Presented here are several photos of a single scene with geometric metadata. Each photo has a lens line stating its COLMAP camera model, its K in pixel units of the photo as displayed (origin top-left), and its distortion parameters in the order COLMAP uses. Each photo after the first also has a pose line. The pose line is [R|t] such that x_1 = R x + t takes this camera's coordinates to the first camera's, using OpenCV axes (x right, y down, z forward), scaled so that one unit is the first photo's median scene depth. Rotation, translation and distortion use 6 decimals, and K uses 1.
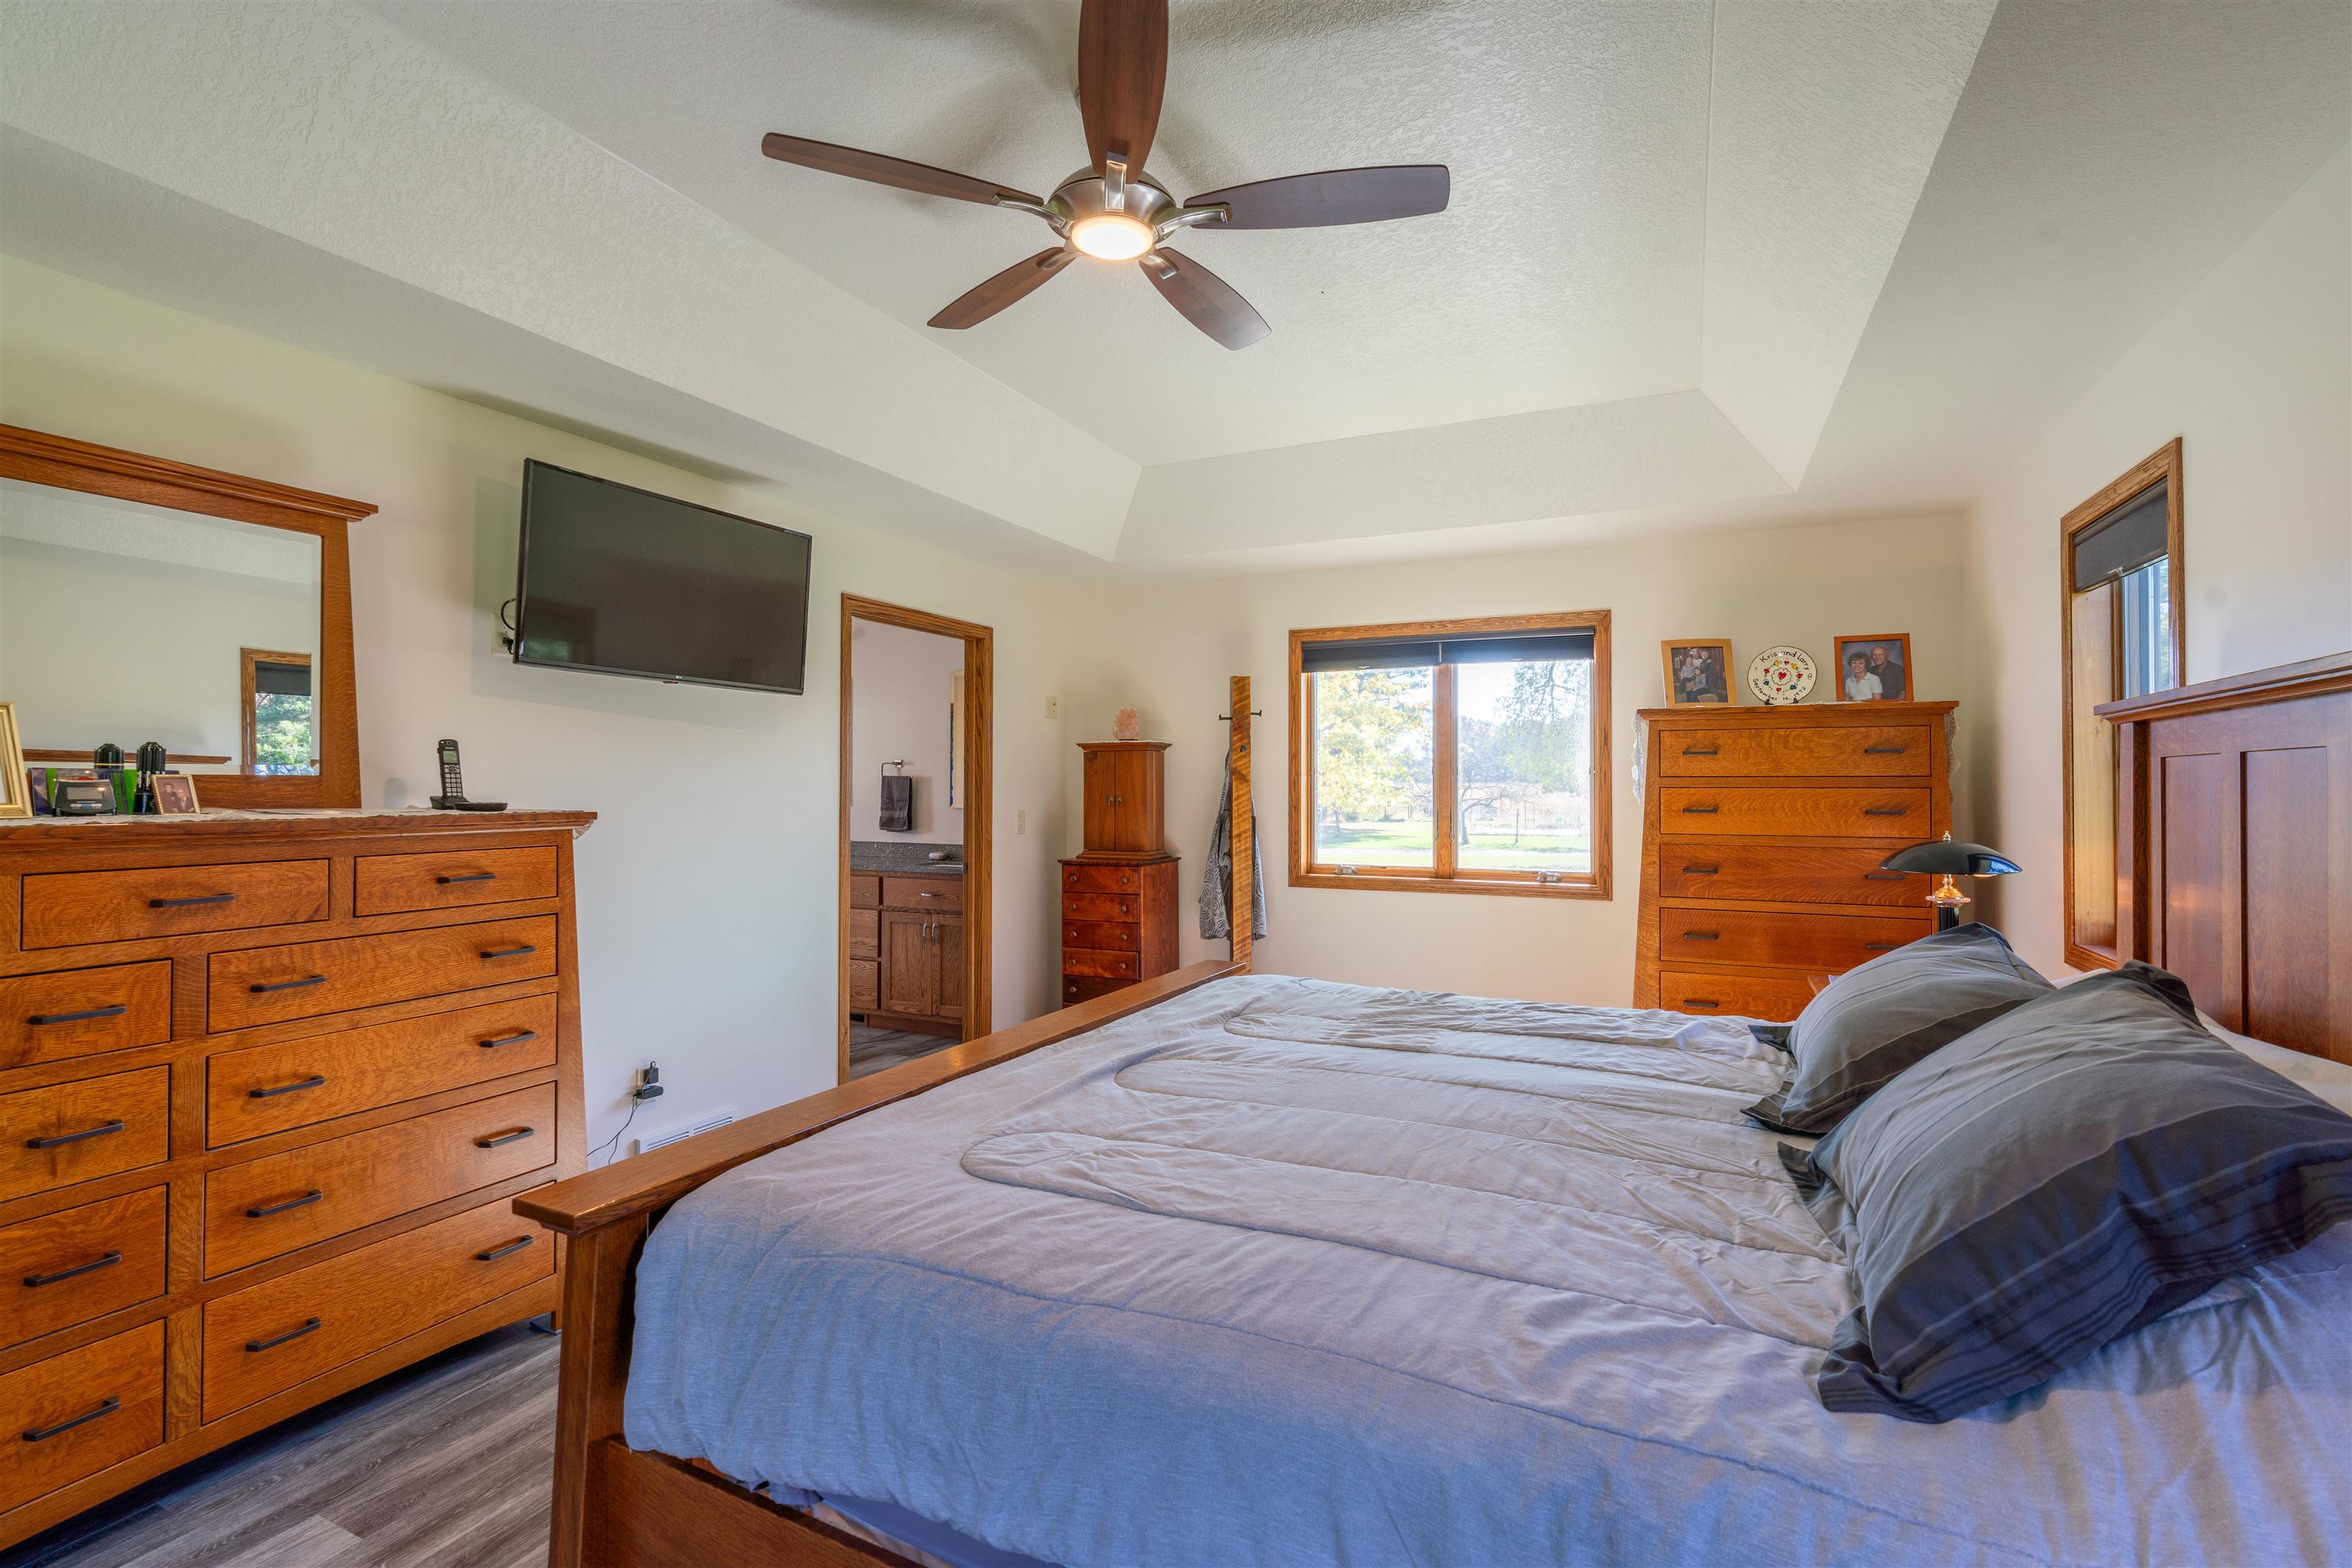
lens RADIAL K [[1064.8, 0, 1176.6], [0, 1064.8, 774.9], [0, 0, 1]] dist [-0.001451, 0.000034]
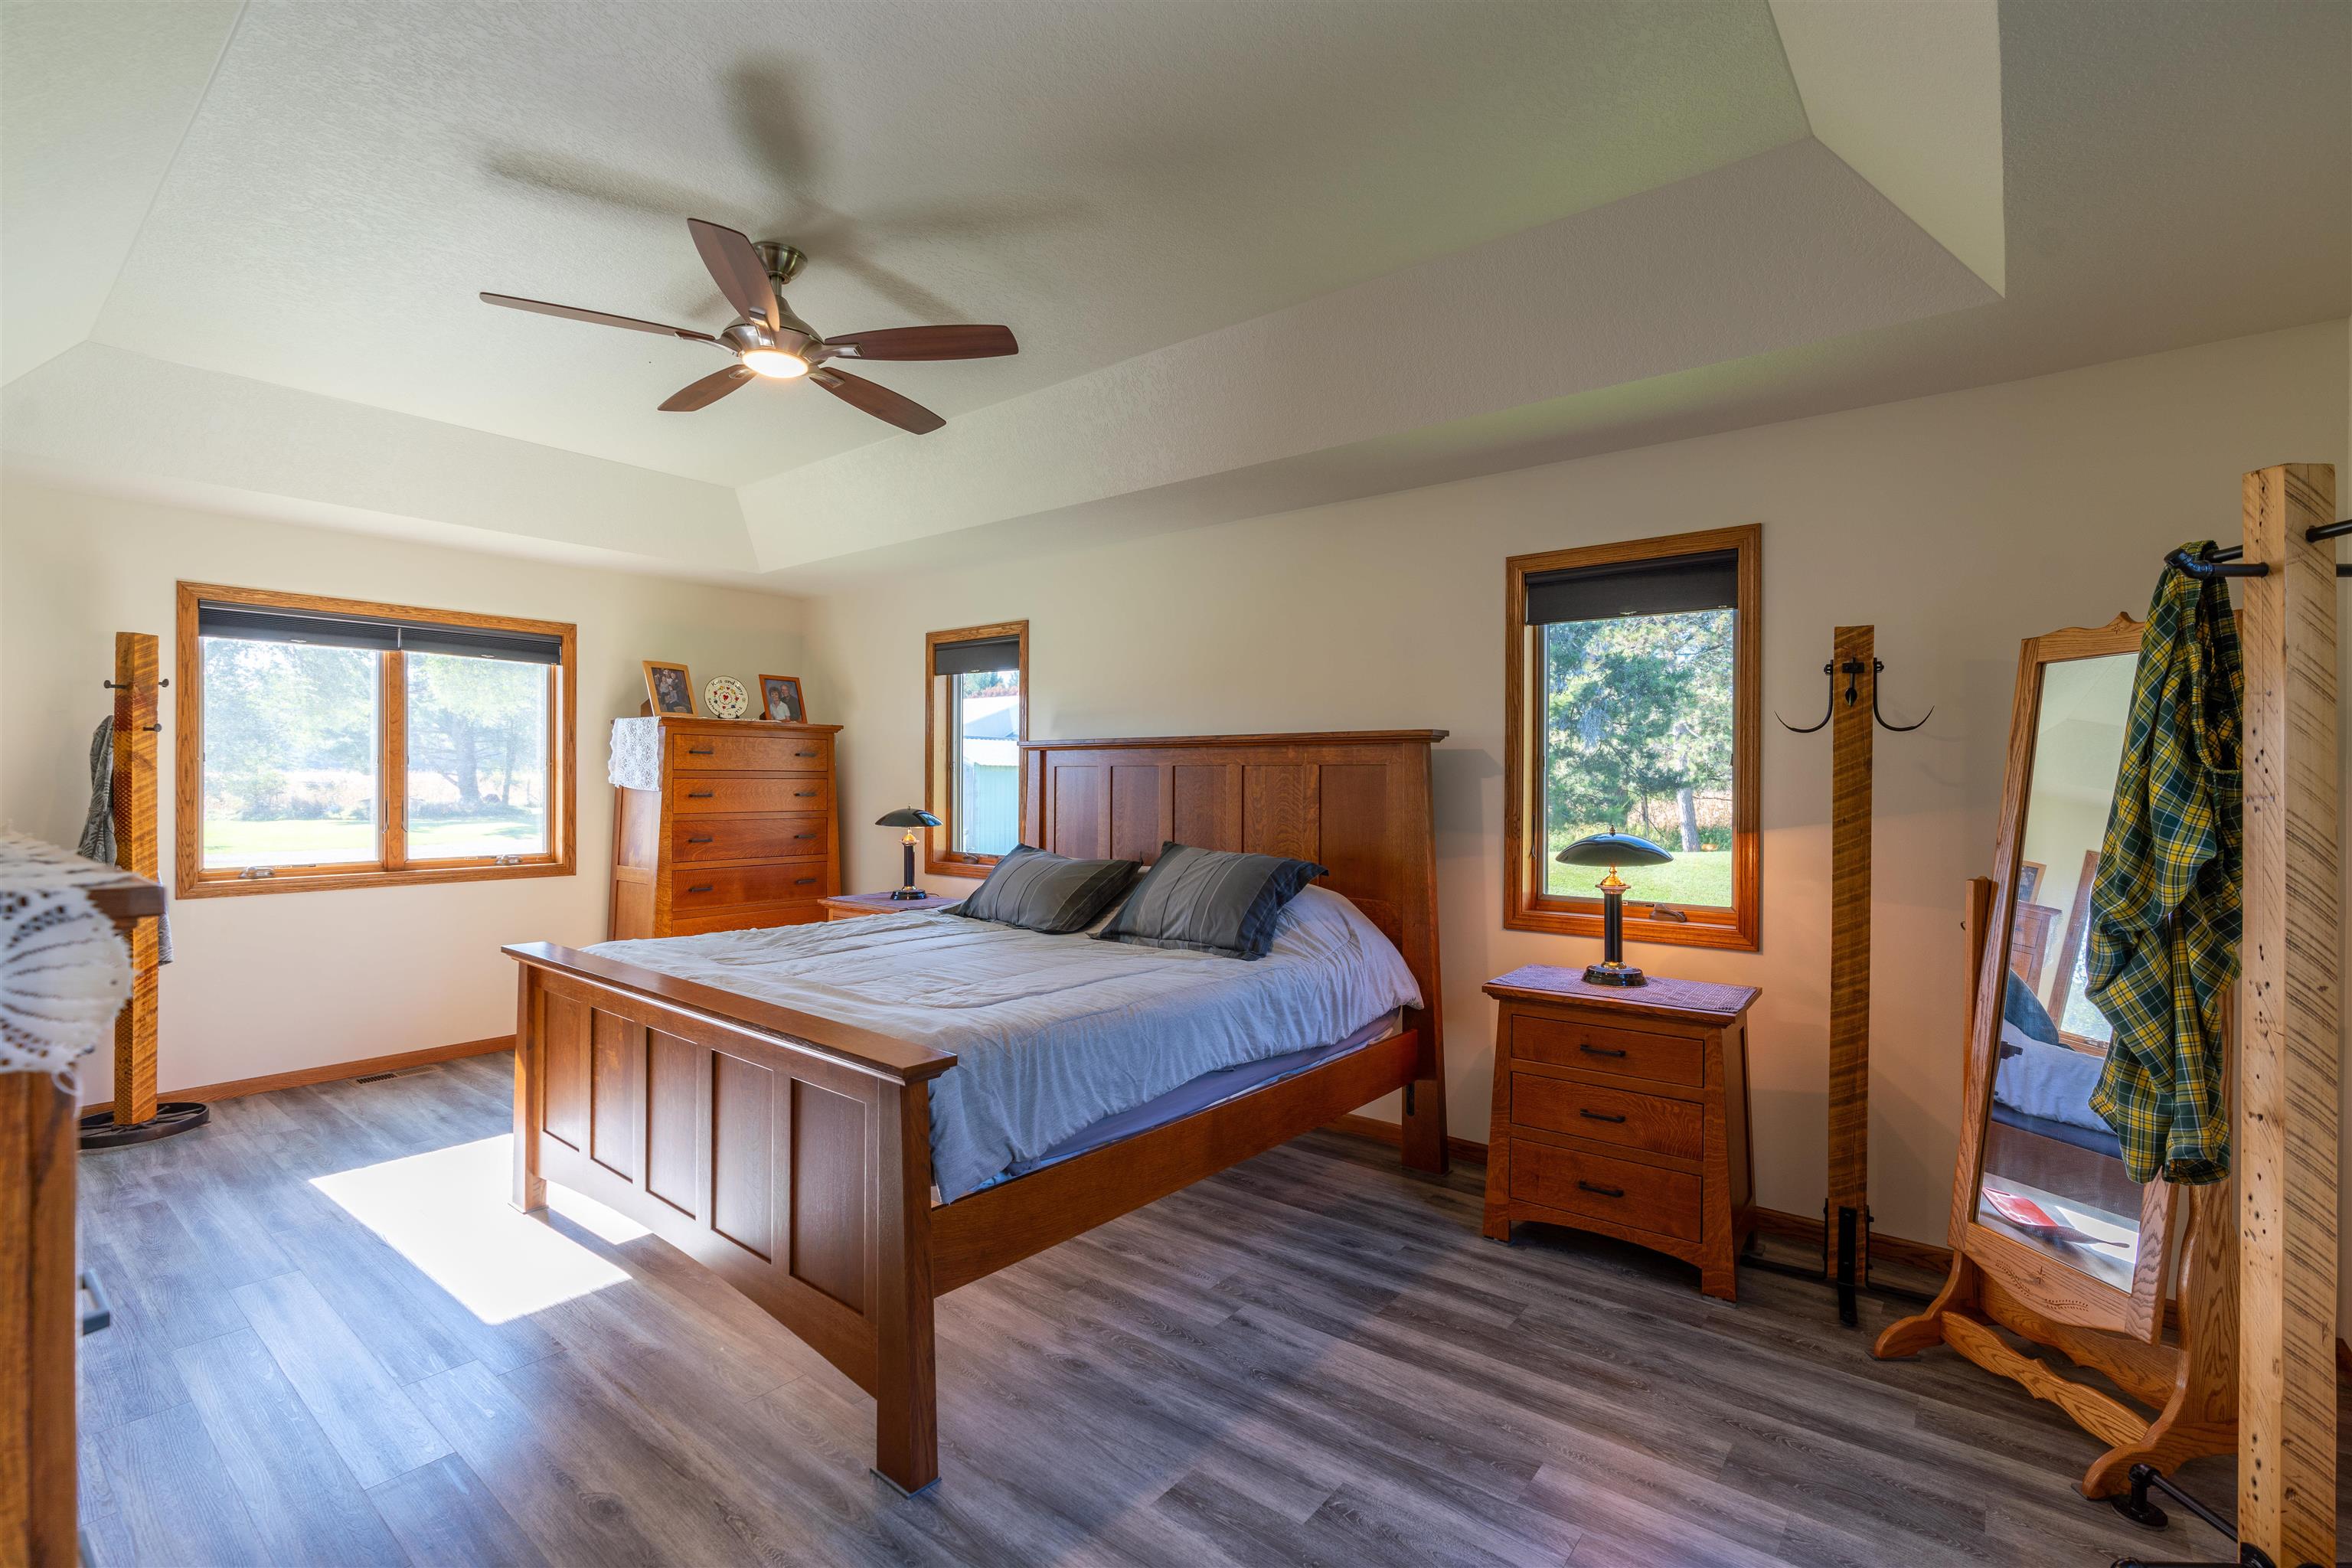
lens RADIAL K [[1064.8, 0, 1173.5], [0, 1064.8, 781.8], [0, 0, 1]] dist [-0.001451, 0.000034]
pose [[0.242063, -0.001745, 0.970259, -0.609752], [-0.015330, 0.999867, 0.005623, -0.000387], [-0.970139, -0.016235, 0.242004, 0.093662]]
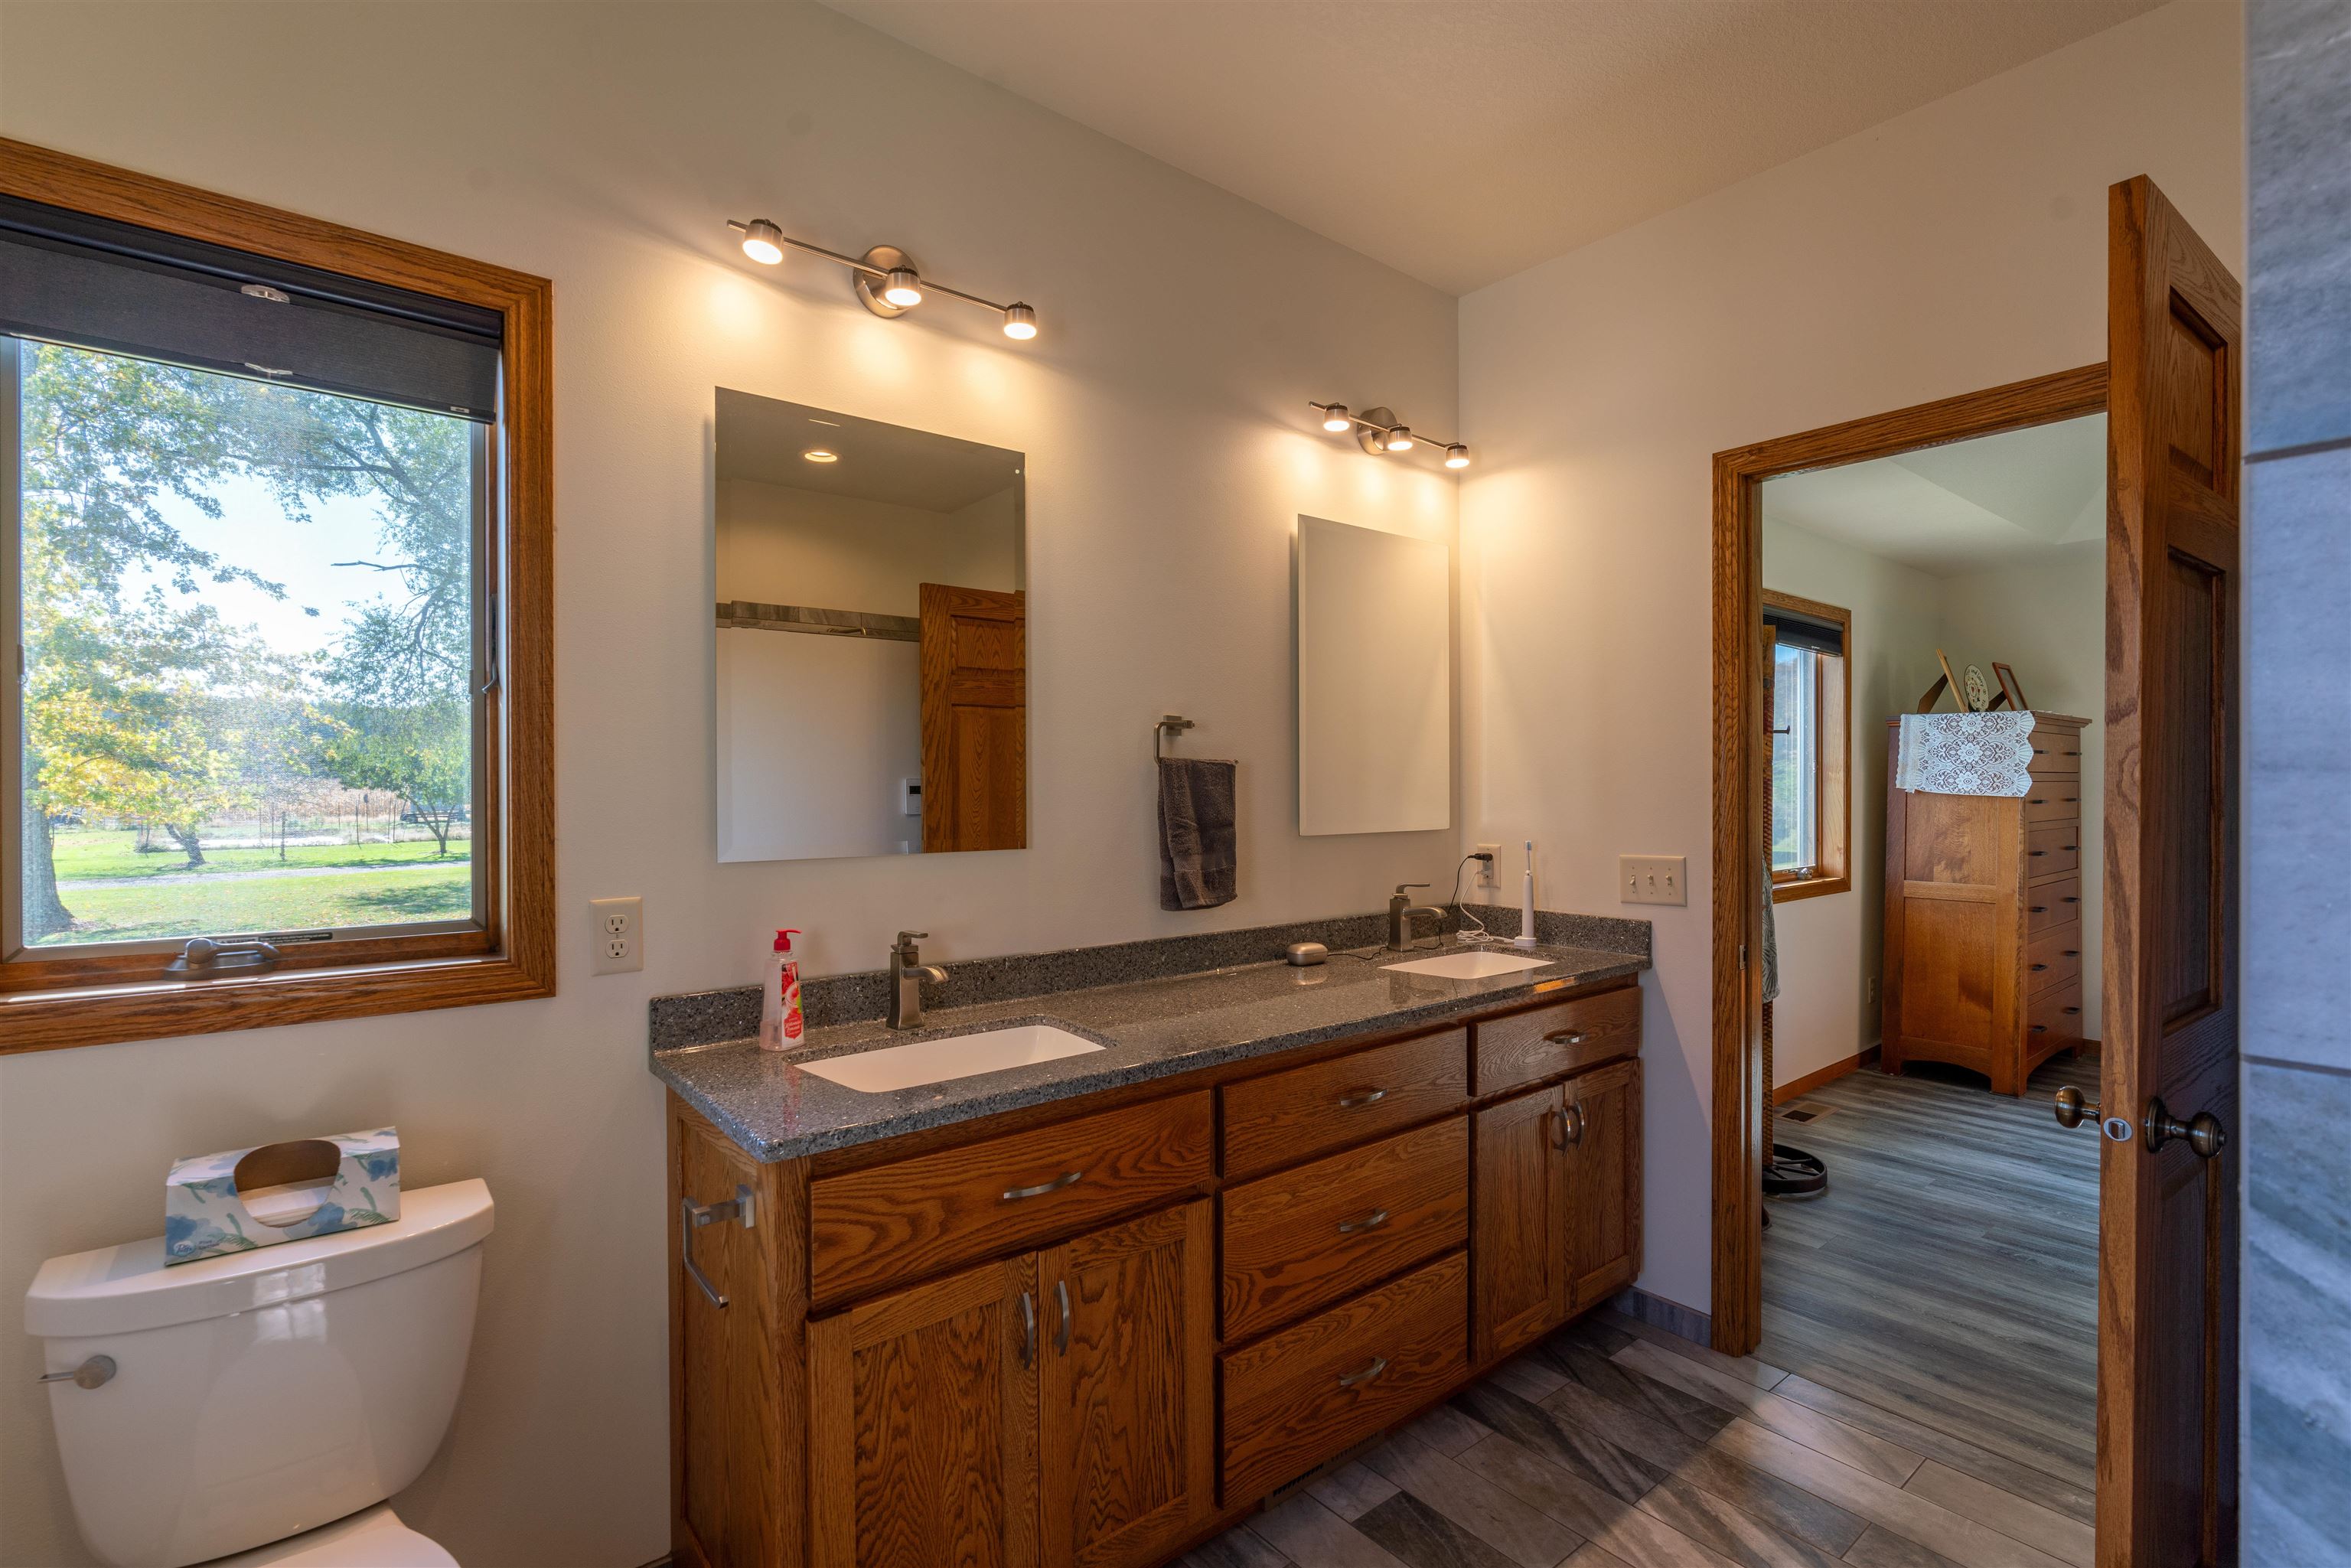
lens RADIAL K [[1064.4, 0, 1173.5], [0, 1064.4, 787.4], [0, 0, 1]] dist [-0.001451, 0.000034]
pose [[0.440559, -0.004762, 0.897711, -0.907921], [-0.009120, 0.999911, 0.009780, 0.011652], [-0.897677, -0.012496, 0.440477, 1.266195]]
